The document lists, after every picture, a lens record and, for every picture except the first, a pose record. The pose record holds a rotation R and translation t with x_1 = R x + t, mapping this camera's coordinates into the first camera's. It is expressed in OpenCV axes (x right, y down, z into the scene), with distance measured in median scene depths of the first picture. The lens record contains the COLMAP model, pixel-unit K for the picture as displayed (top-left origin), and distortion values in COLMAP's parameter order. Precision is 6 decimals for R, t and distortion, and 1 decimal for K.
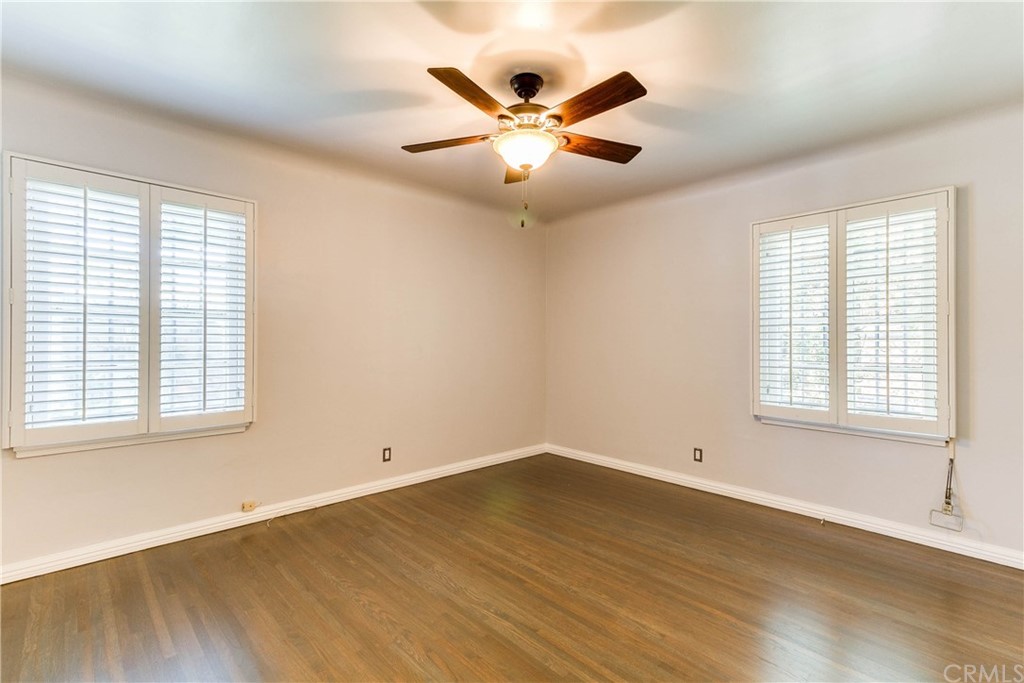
lens RADIAL K [[459.7, 0, 516.5], [0, 459.7, 339.1], [0, 0, 1]] dist [0.001631, 0.000091]
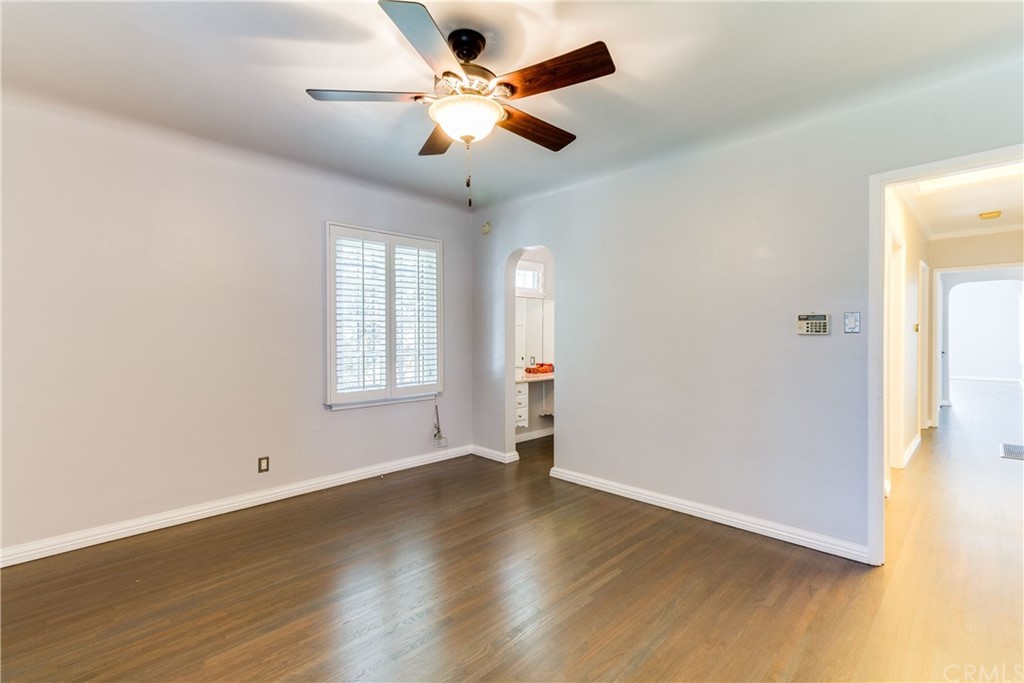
lens RADIAL K [[472.0, 0, 516.0], [0, 472.0, 337.7], [0, 0, 1]] dist [0.000521, -0.000120]
pose [[-0.057667, -0.009171, 0.998294, -0.640881], [-0.001134, 0.999958, 0.009121, 0.001053], [-0.998335, -0.000606, -0.057675, 0.690578]]
